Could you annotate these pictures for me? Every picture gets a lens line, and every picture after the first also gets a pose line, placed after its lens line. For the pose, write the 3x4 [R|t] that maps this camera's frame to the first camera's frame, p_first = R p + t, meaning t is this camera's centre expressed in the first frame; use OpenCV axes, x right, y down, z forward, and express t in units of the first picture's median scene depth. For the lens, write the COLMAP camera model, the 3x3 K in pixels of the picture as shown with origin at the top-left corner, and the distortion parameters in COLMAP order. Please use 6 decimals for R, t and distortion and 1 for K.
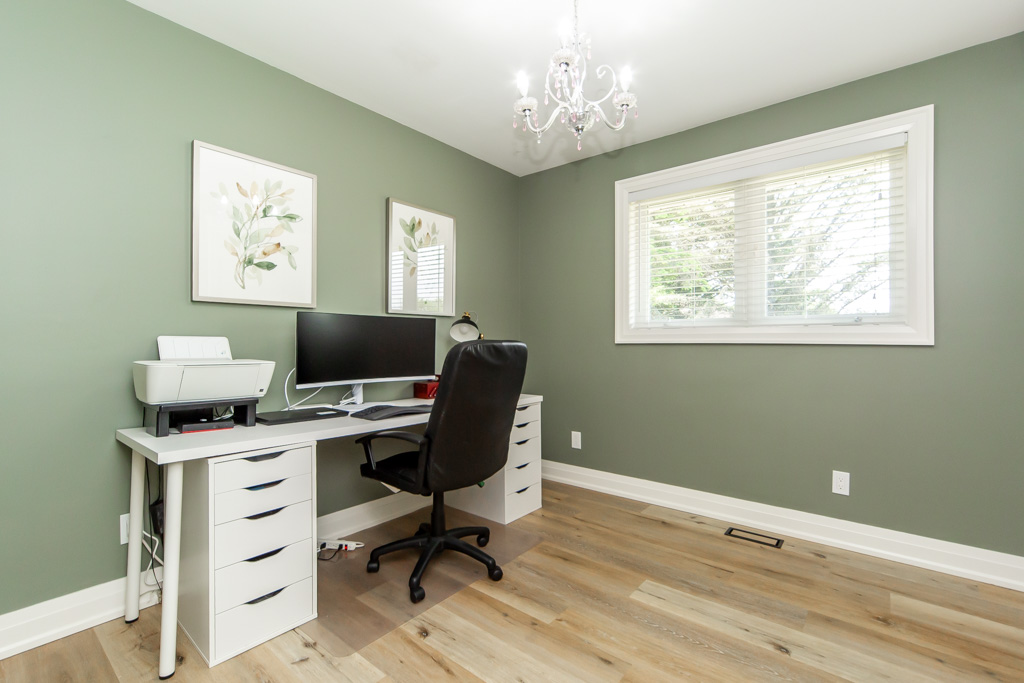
lens RADIAL K [[458.5, 0, 517.3], [0, 458.5, 346.0], [0, 0, 1]] dist [-0.000843, 0.000088]
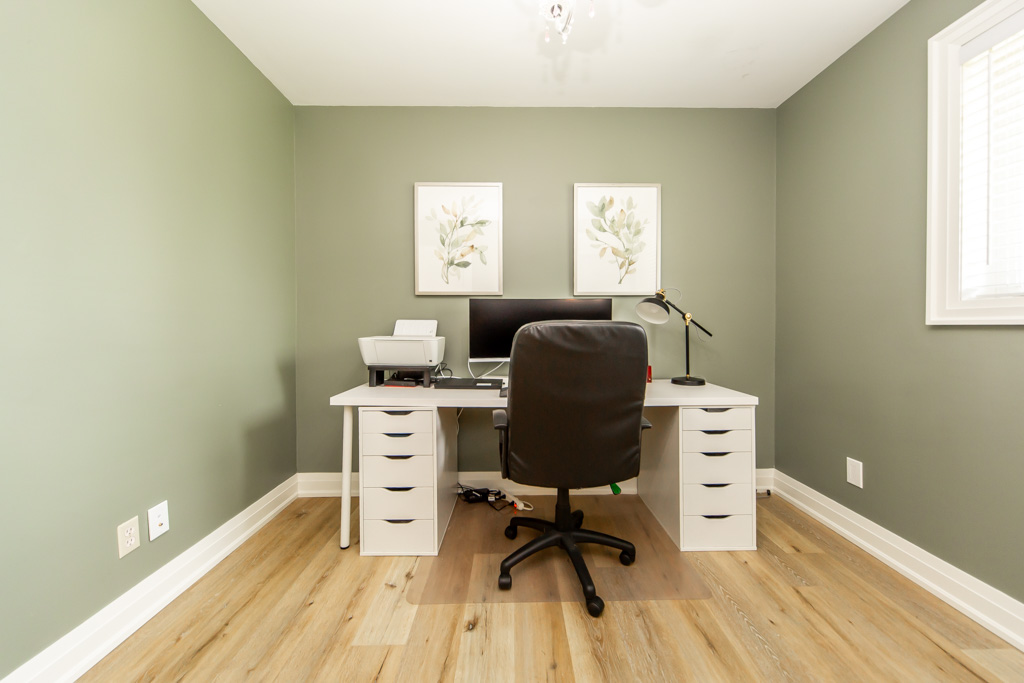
lens RADIAL K [[372.1, 0, 511.3], [0, 372.1, 328.4], [0, 0, 1]] dist [0.001491, 0.000141]
pose [[0.638335, 0.008494, -0.769711, 0.343742], [-0.004941, 0.999964, 0.006937, -0.003218], [0.769742, -0.000625, 0.638354, 0.433634]]
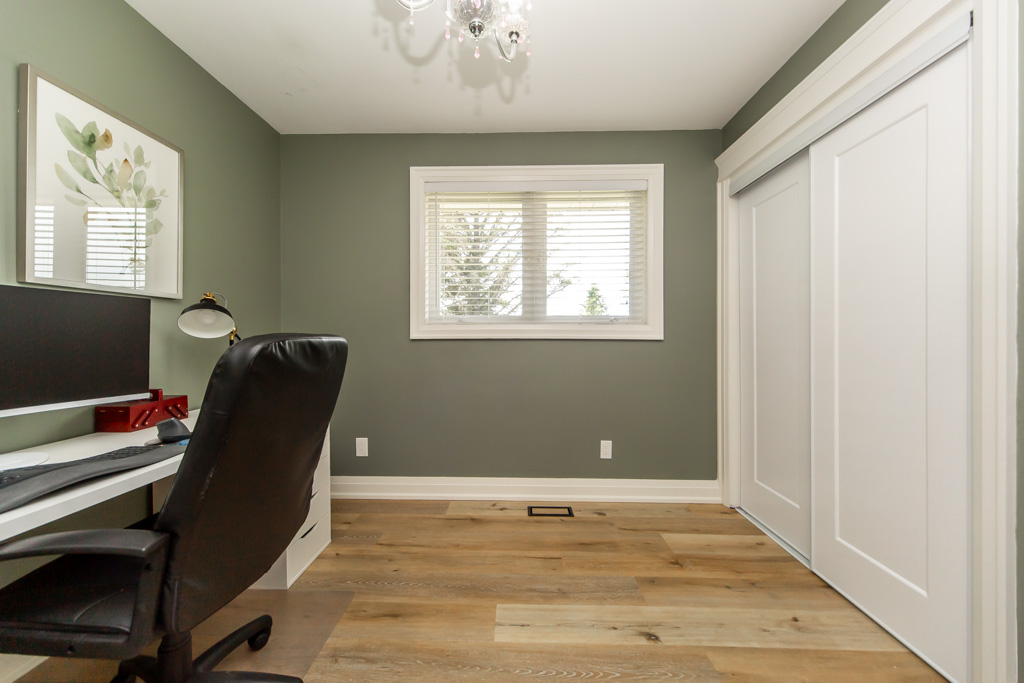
lens RADIAL K [[366.3, 0, 512.0], [0, 366.3, 341.5], [0, 0, 1]] dist [0.000091, -0.000235]
pose [[0.788467, -0.005872, 0.615048, -0.121284], [0.005251, 0.999982, 0.002815, -0.001900], [-0.615054, 0.001010, 0.788484, 0.394707]]
